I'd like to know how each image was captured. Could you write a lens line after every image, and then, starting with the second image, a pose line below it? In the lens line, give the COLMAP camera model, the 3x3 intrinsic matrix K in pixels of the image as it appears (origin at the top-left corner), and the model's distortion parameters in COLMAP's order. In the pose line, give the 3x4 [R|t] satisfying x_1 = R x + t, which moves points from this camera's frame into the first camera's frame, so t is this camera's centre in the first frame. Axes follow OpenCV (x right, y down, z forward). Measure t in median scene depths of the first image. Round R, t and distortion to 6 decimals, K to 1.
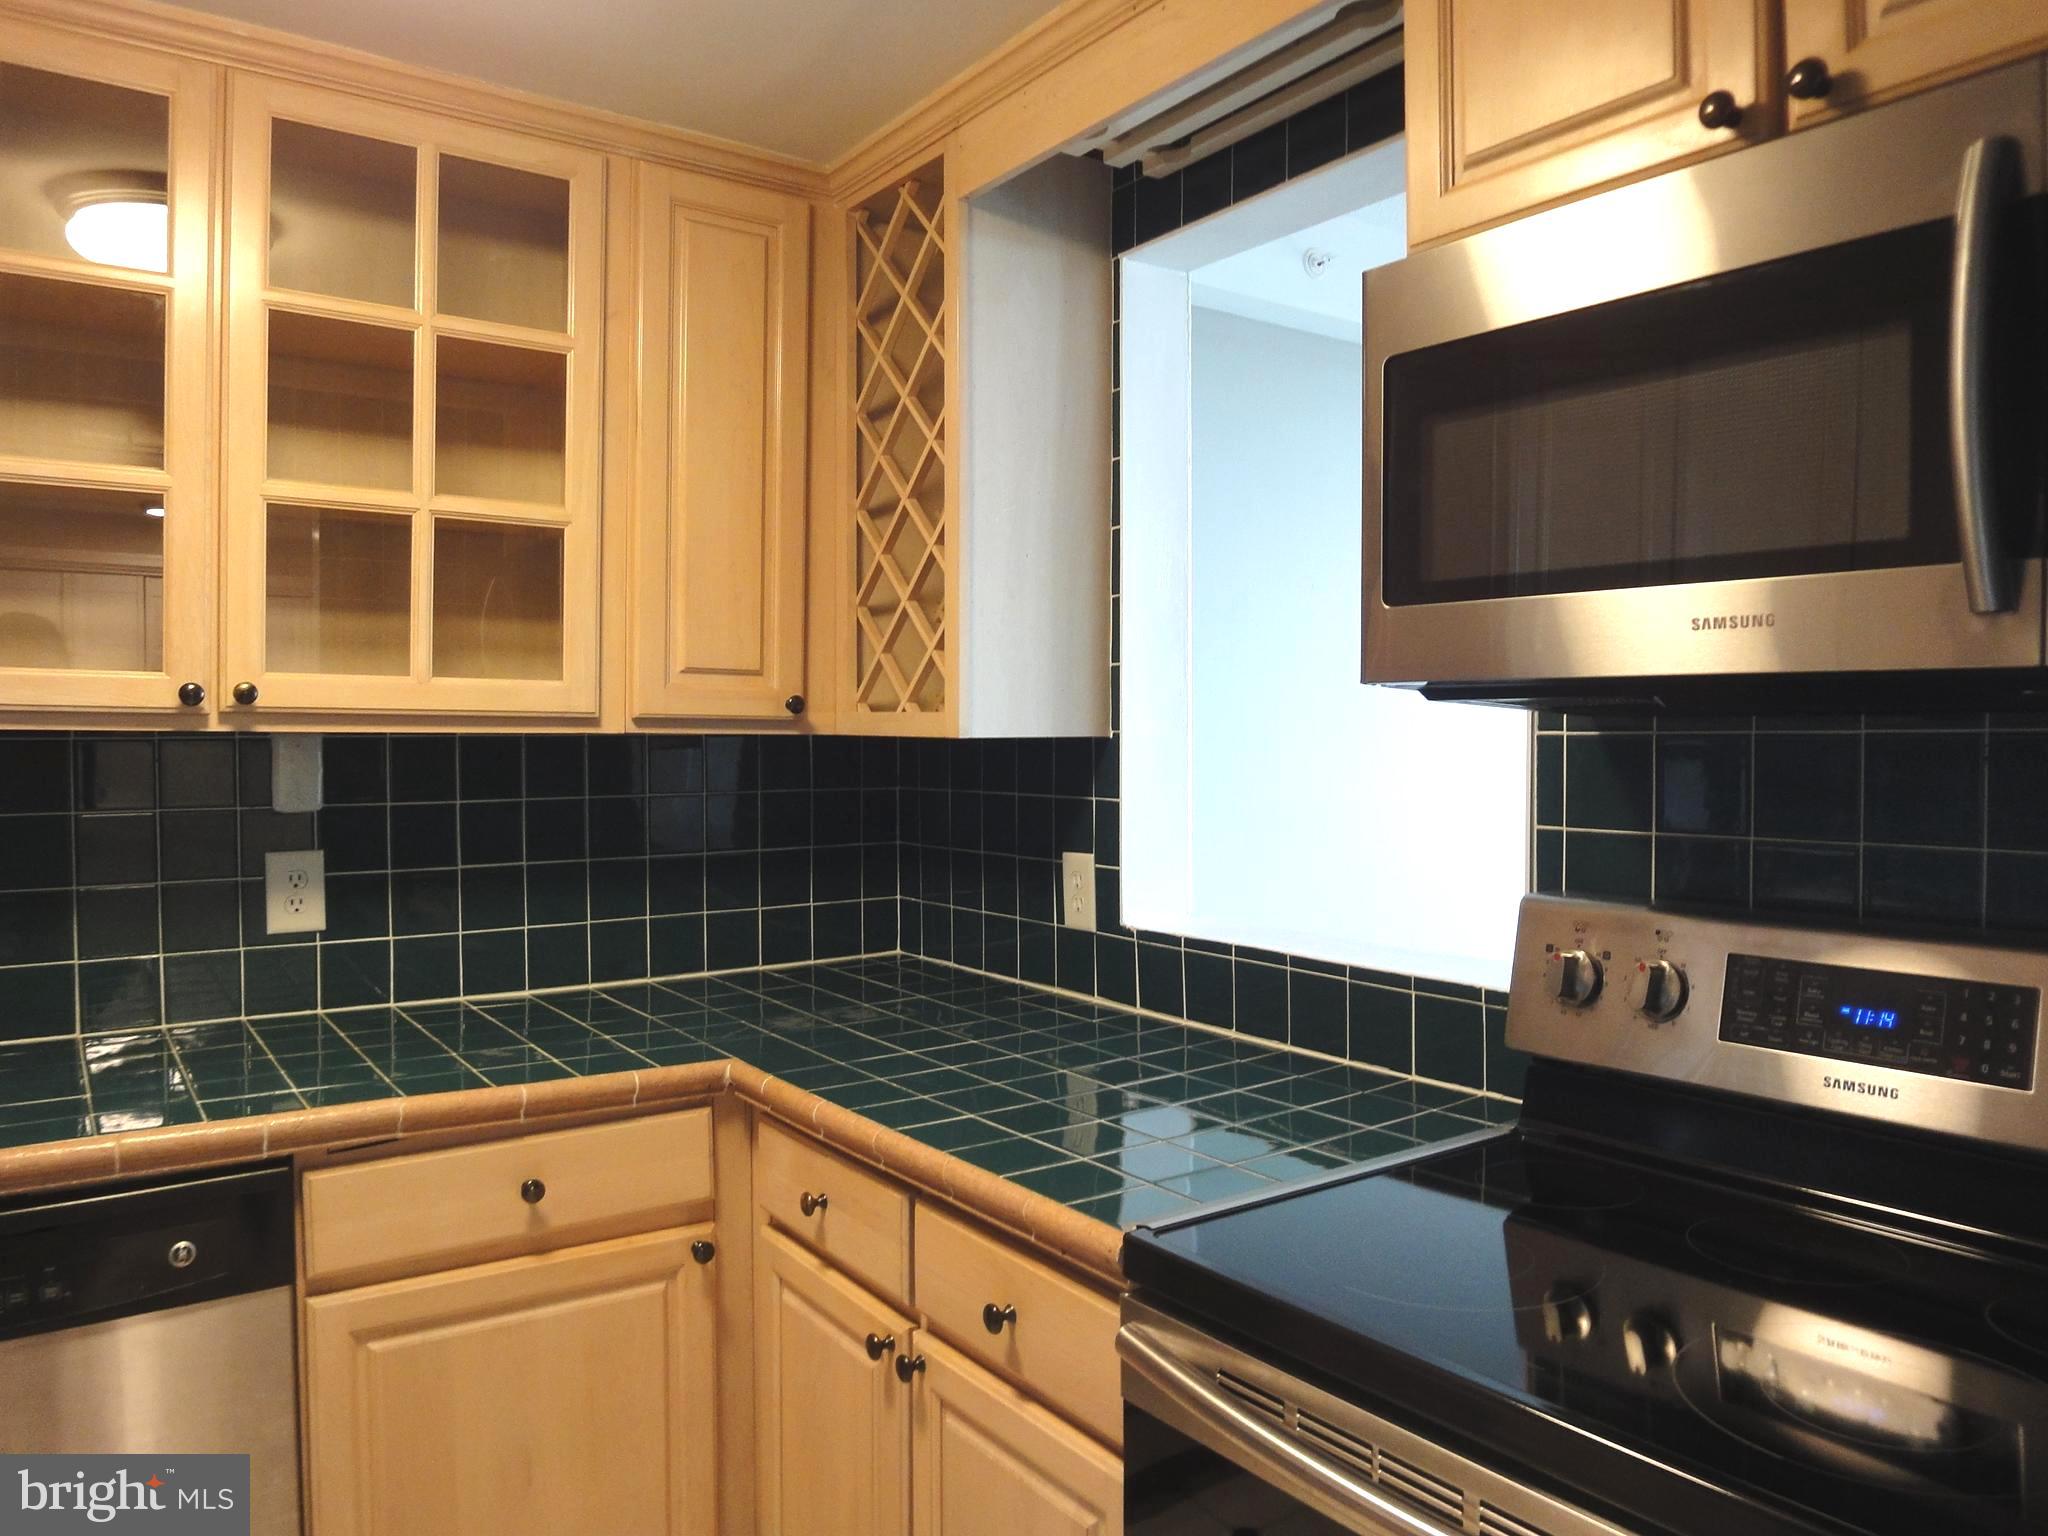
lens RADIAL K [[1446.3, 0, 1025.1], [0, 1446.3, 768.7], [0, 0, 1]] dist [-0.033675, -0.003262]
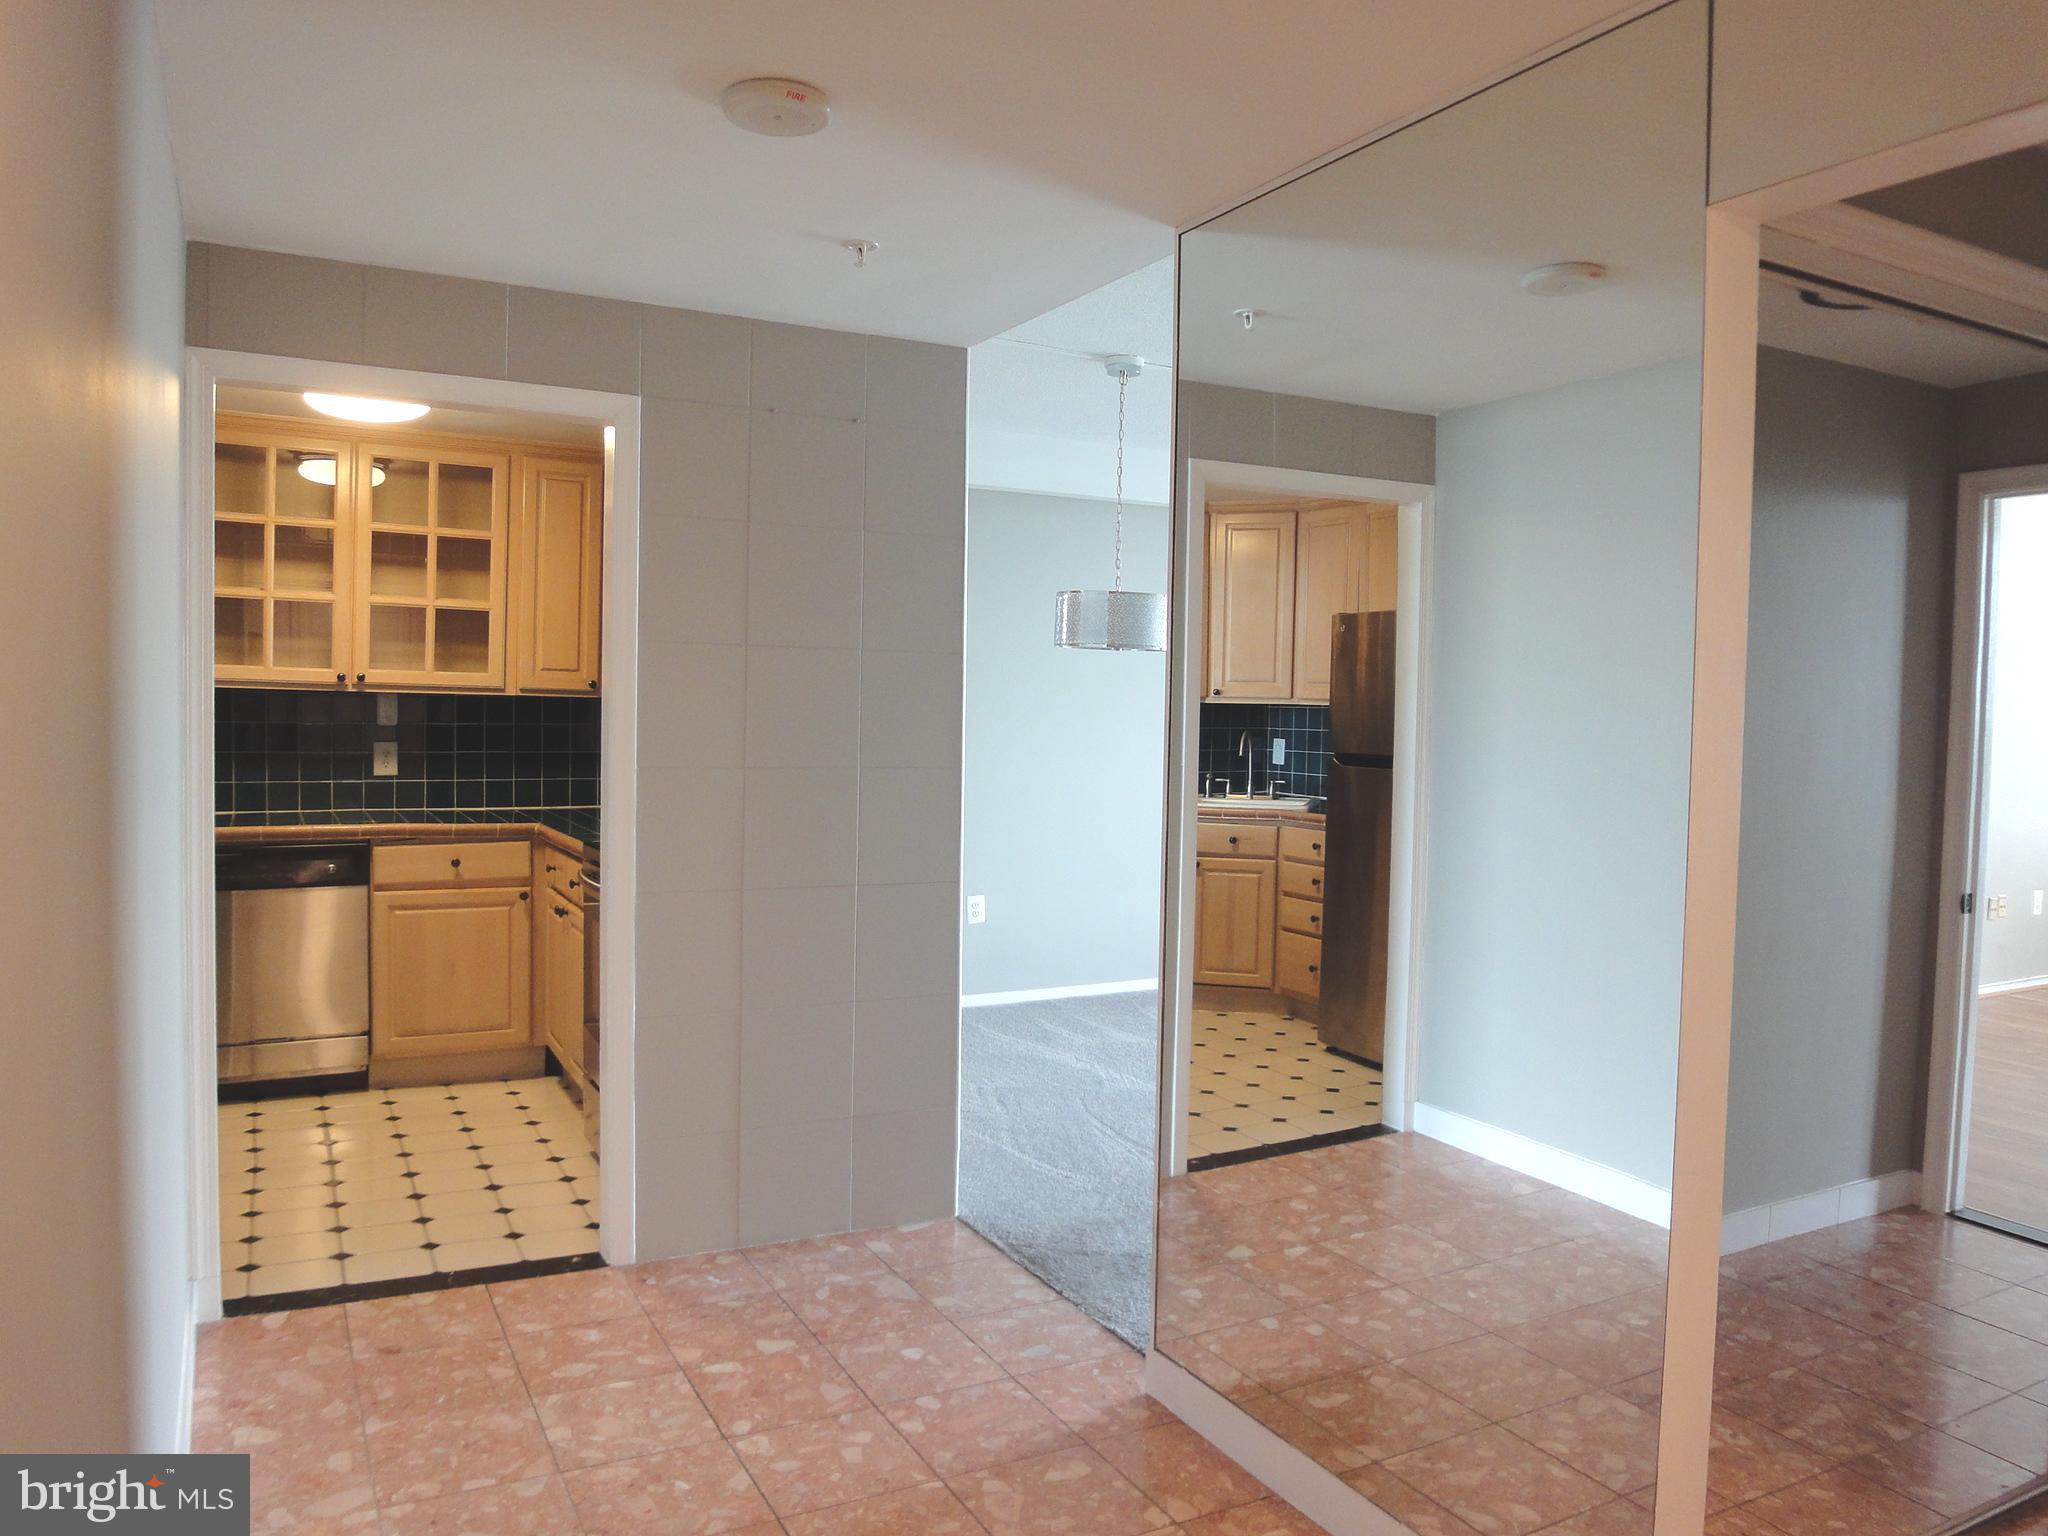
lens RADIAL K [[1446.3, 0, 1022.9], [0, 1446.3, 767.8], [0, 0, 1]] dist [-0.033675, -0.003262]
pose [[0.992439, 0.024578, -0.120250, 1.012085], [-0.022562, 0.999582, 0.018093, 0.040096], [0.120644, -0.015243, 0.992579, -1.519084]]
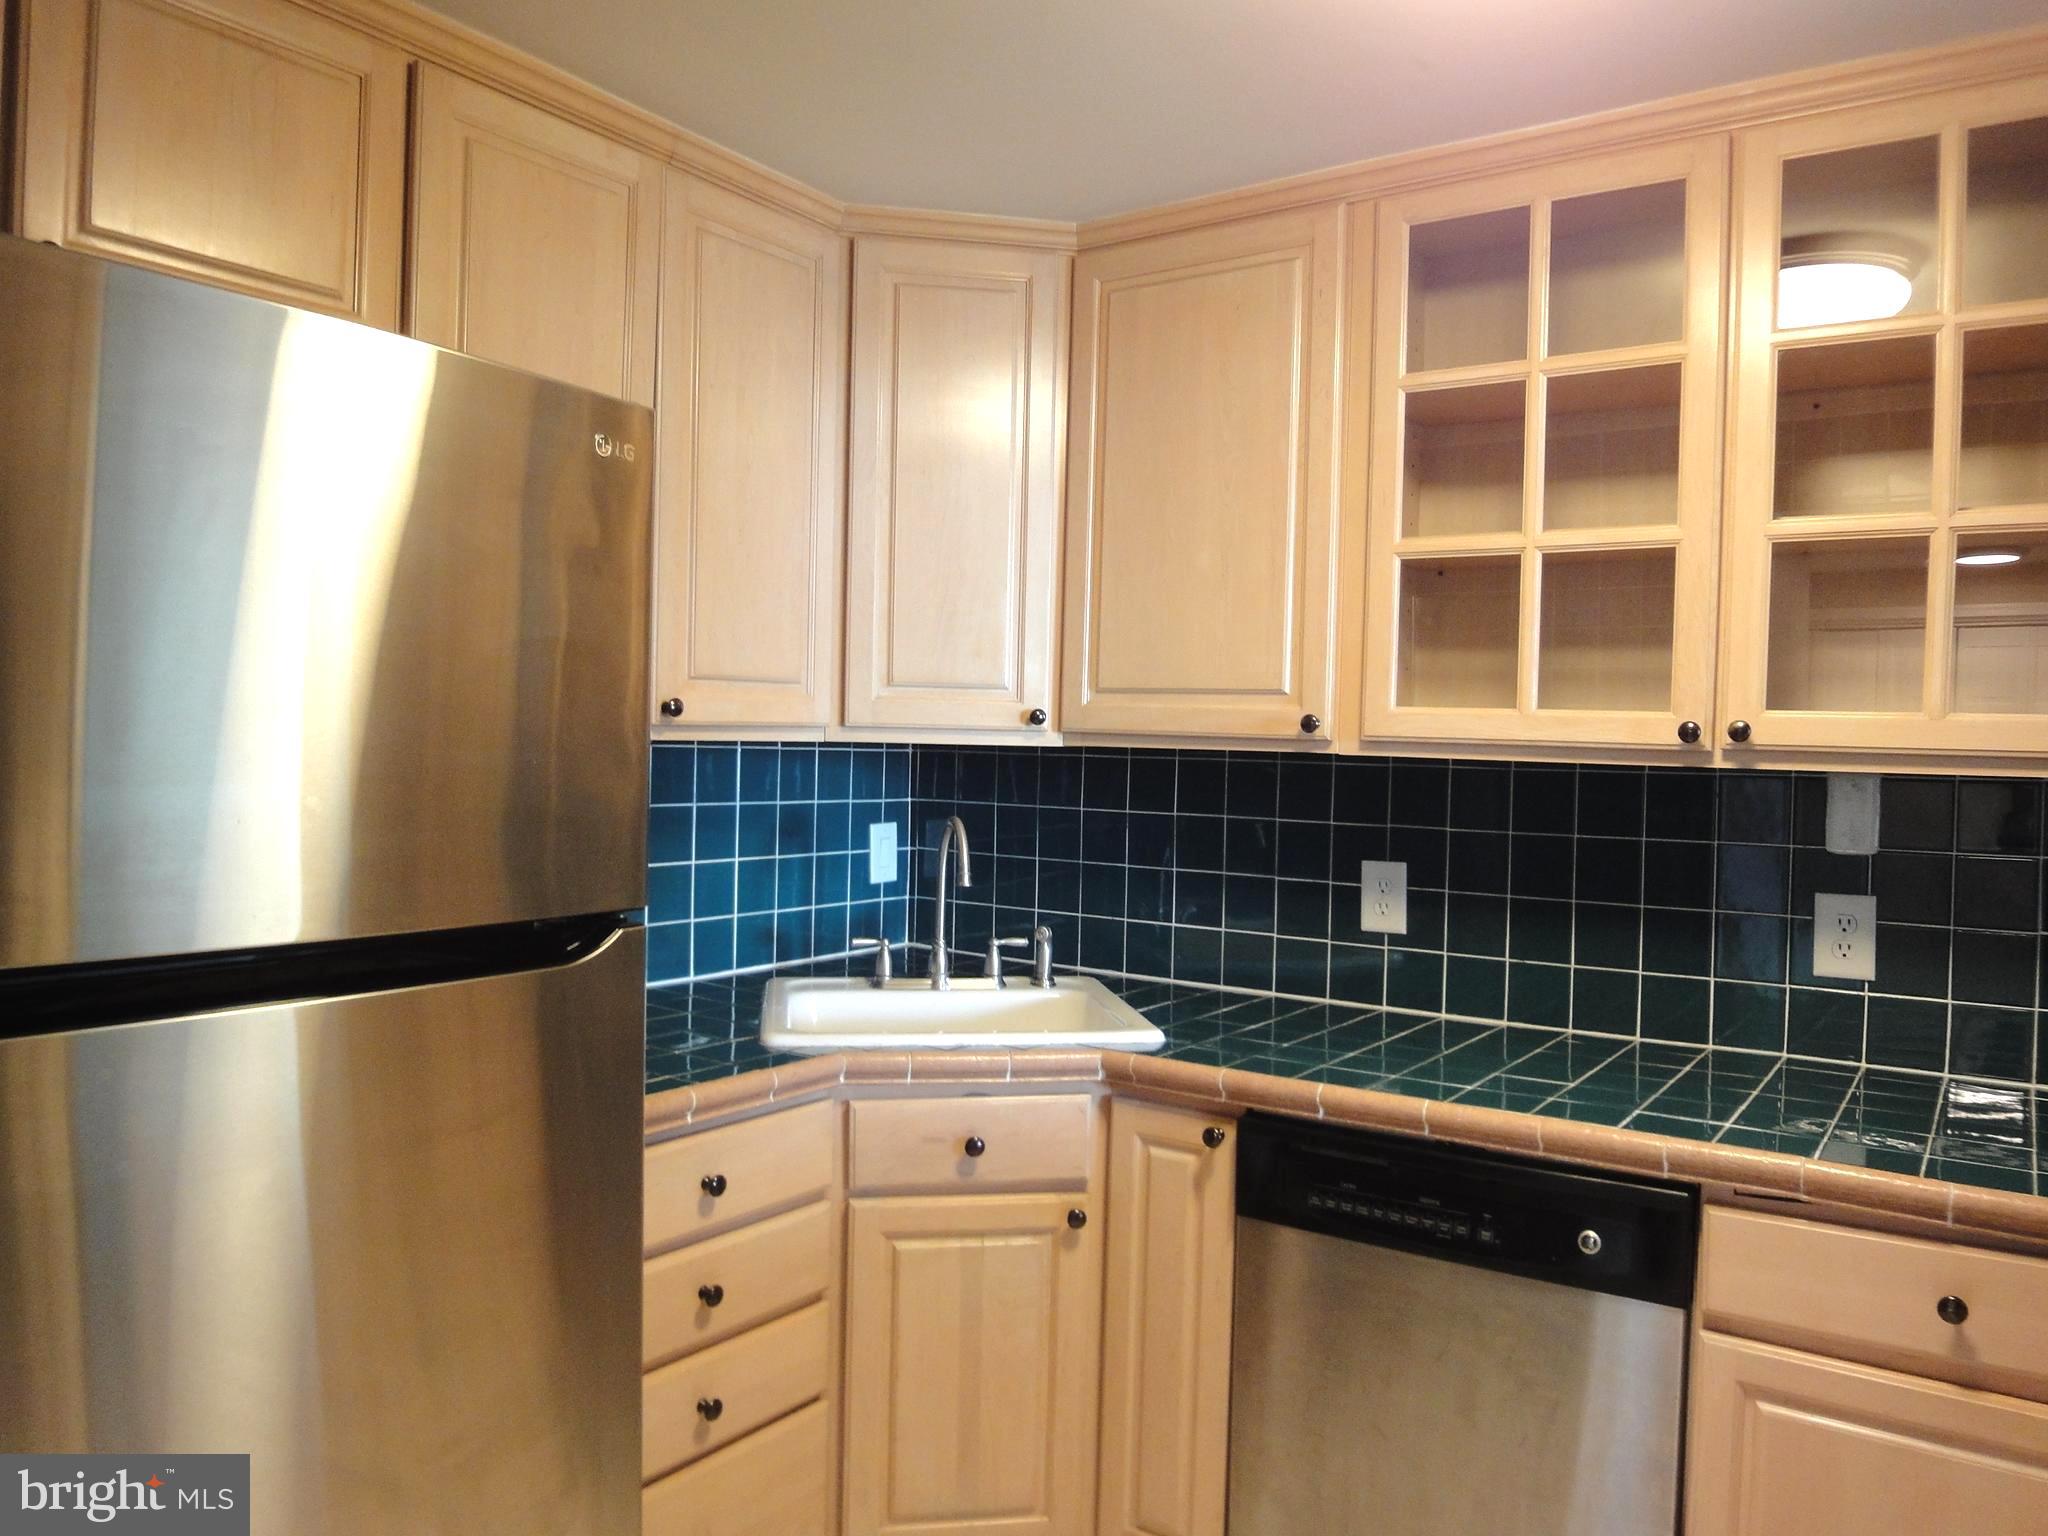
lens RADIAL K [[1446.3, 0, 1036.8], [0, 1446.3, 769.5], [0, 0, 1]] dist [-0.033675, -0.003262]
pose [[0.349448, 0.018871, -0.936766, 0.244710], [-0.048448, 0.998824, 0.002049, -0.002965], [0.935702, 0.044668, 0.349952, 0.172612]]
